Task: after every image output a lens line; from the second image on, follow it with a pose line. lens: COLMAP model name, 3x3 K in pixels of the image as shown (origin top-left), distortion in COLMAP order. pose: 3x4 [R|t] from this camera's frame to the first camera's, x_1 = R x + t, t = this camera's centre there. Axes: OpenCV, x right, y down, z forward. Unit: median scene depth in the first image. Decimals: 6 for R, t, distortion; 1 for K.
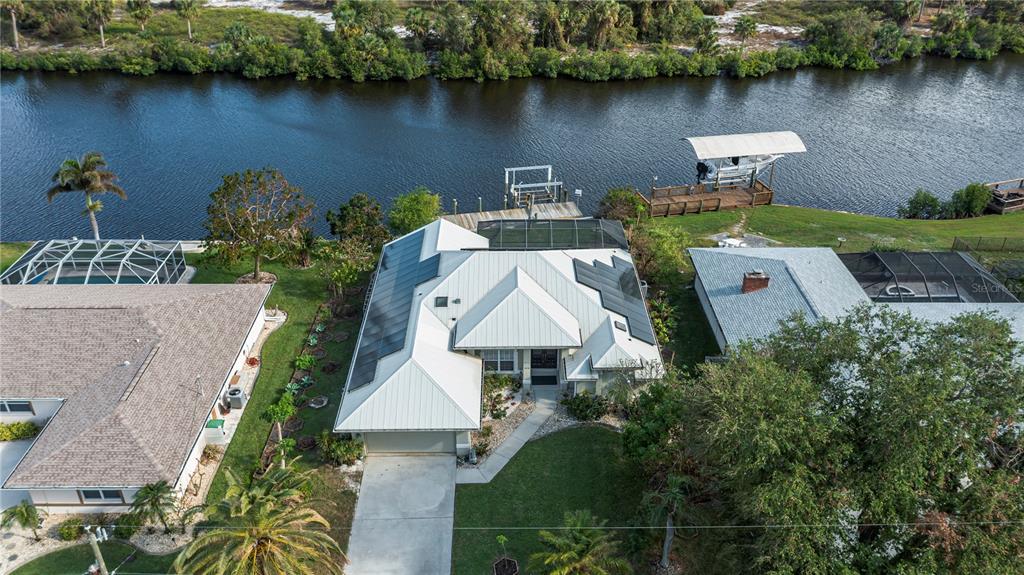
lens RADIAL K [[804.3, 0, 512.0], [0, 804.3, 287.5], [0, 0, 1]] dist [0.007319, 0.011013]
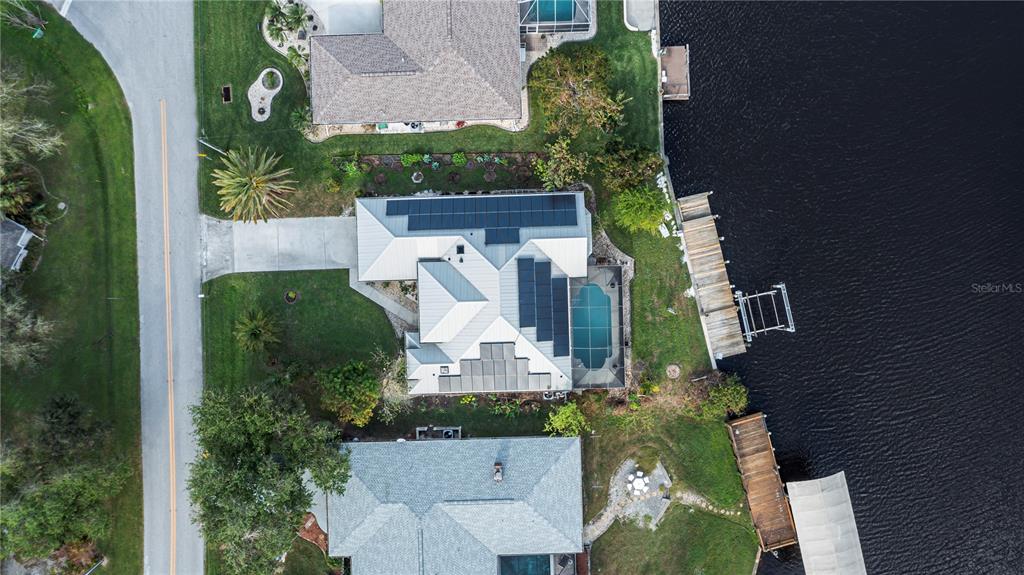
lens RADIAL K [[804.3, 0, 512.0], [0, 804.3, 287.5], [0, 0, 1]] dist [0.007319, 0.011013]
pose [[0.016644, 0.999853, -0.004043, -0.012506], [-0.501069, 0.011840, 0.865326, -1.399818], [0.865247, -0.012377, 0.501192, 0.375916]]
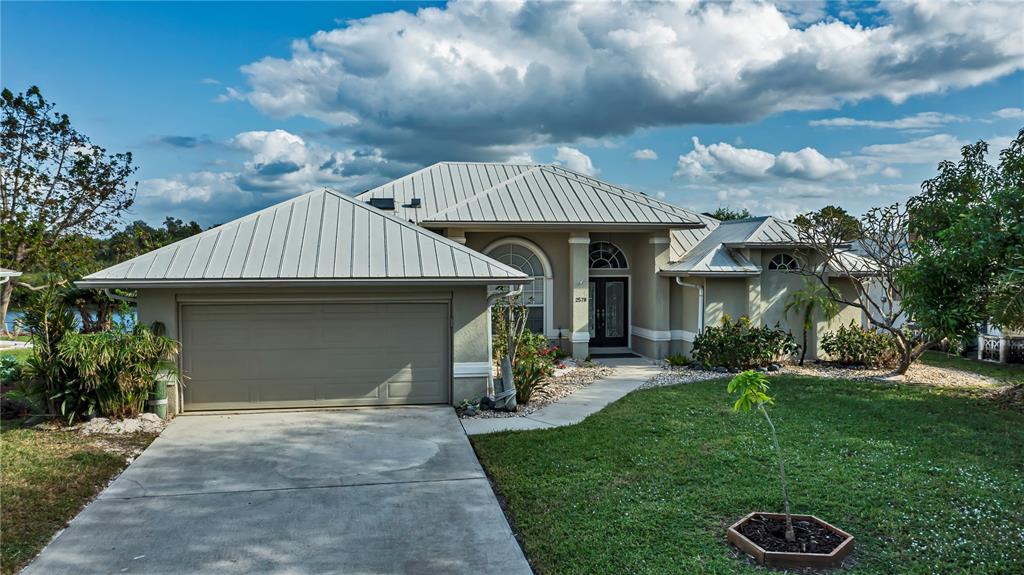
lens RADIAL K [[804.3, 0, 512.0], [0, 804.3, 287.5], [0, 0, 1]] dist [0.007319, 0.011013]
pose [[0.988024, -0.009178, 0.154028, -0.092608], [0.078429, 0.889534, -0.450086, 0.307203], [-0.132883, 0.456776, 0.879601, 0.640343]]
